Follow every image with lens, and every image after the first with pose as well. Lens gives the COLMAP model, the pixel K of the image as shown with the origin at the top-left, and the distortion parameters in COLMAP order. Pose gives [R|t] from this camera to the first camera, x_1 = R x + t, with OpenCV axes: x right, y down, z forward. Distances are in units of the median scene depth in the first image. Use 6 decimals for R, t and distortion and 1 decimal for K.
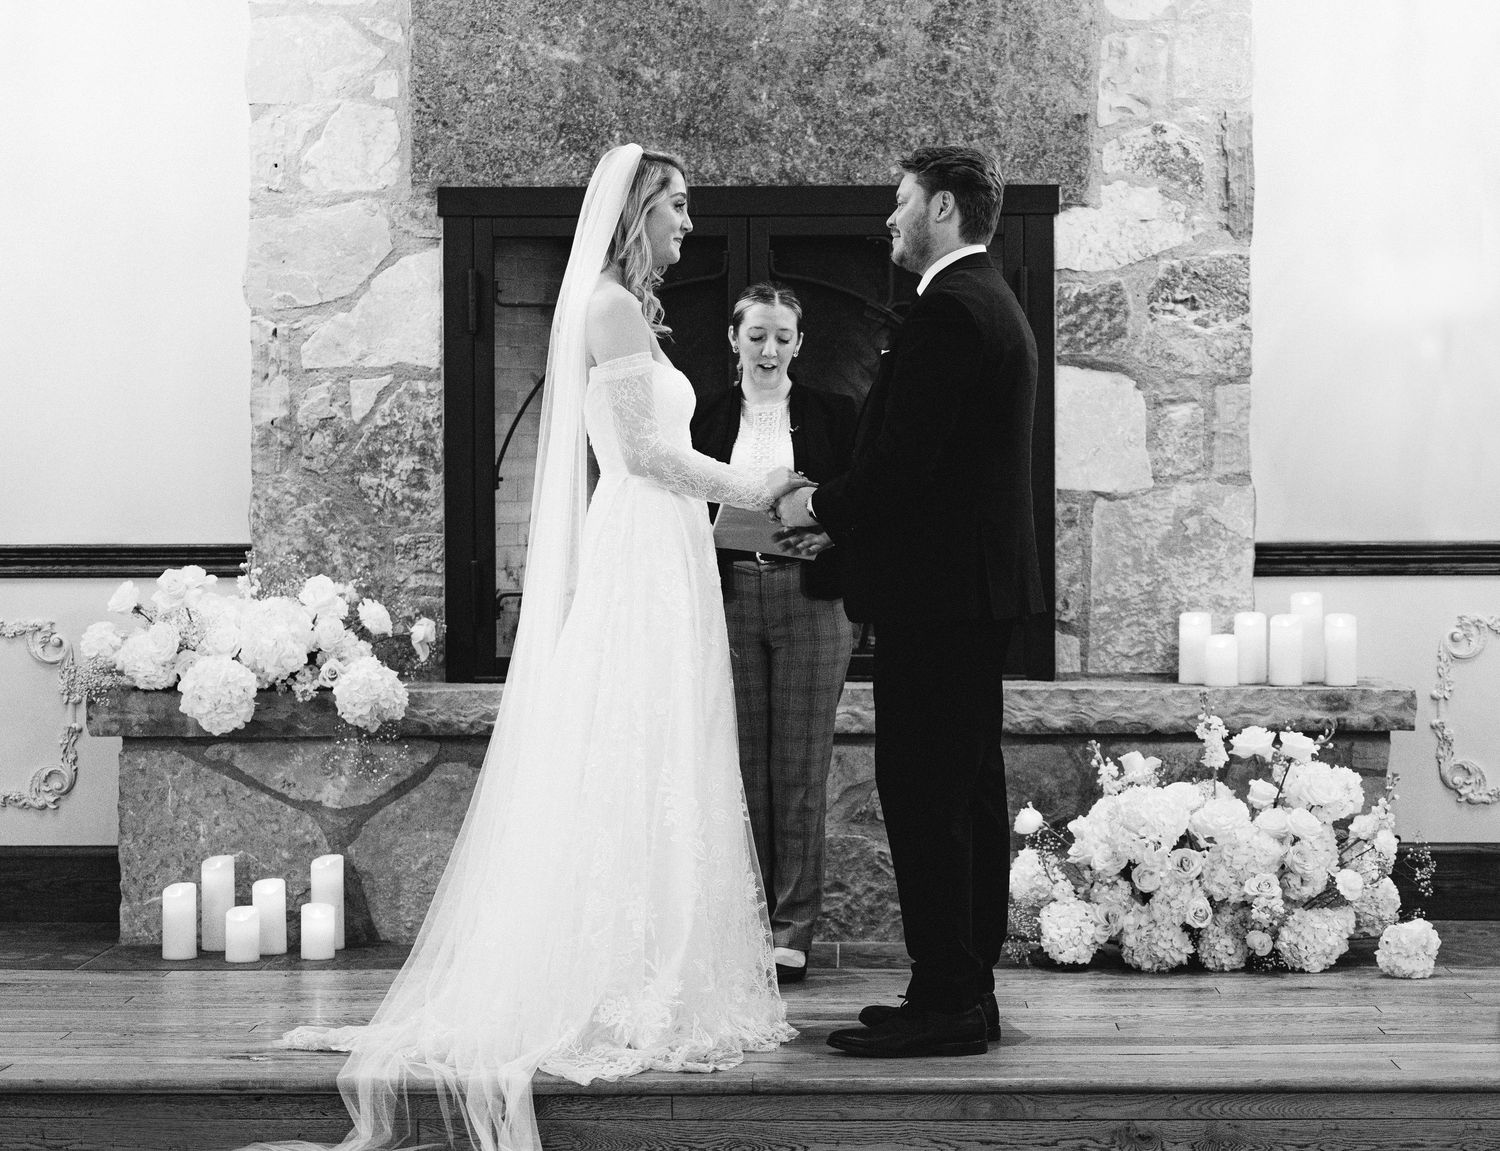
lens RADIAL K [[3504.8, 0, 749.8], [0, 3504.8, 572.9], [0, 0, 1]] dist [-0.013657, 0.000000]
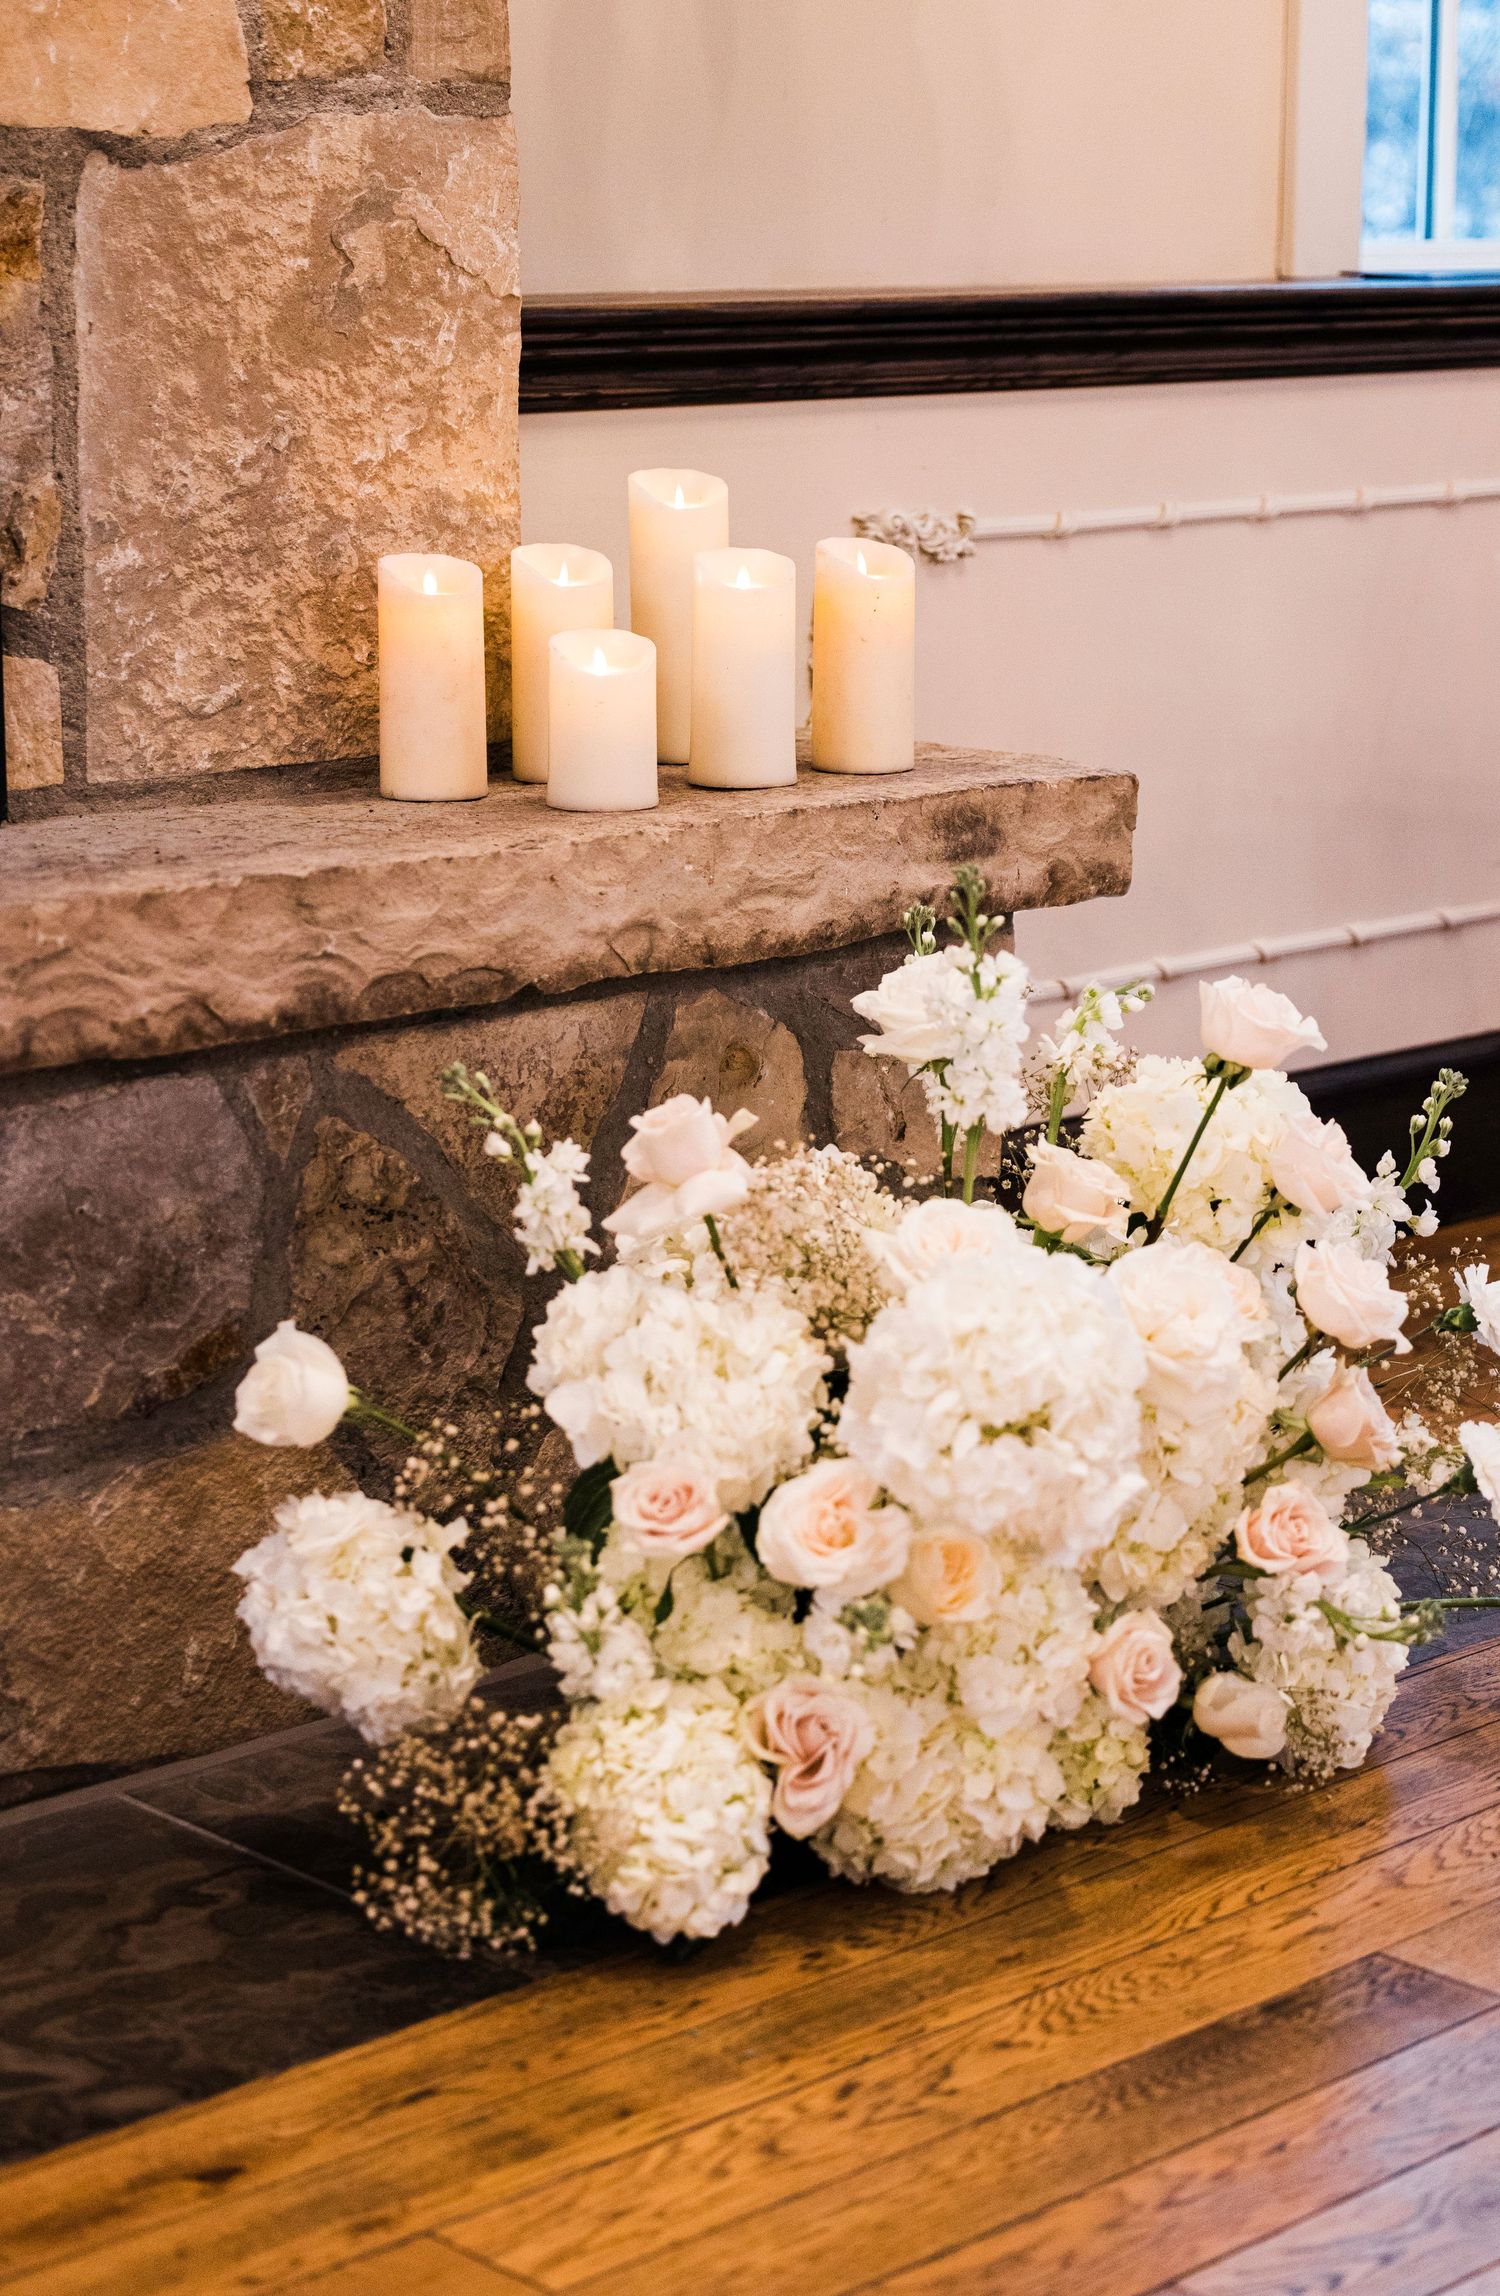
lens RADIAL K [[4566.5, 0, 751.8], [0, 4566.5, 1147.3], [0, 0, 1]] dist [0.031391, 0.000000]
pose [[0.700299, -0.144142, 0.699145, -0.130215], [0.011585, 0.981568, 0.190764, -0.012870], [-0.713755, -0.125492, 0.689061, 0.702949]]
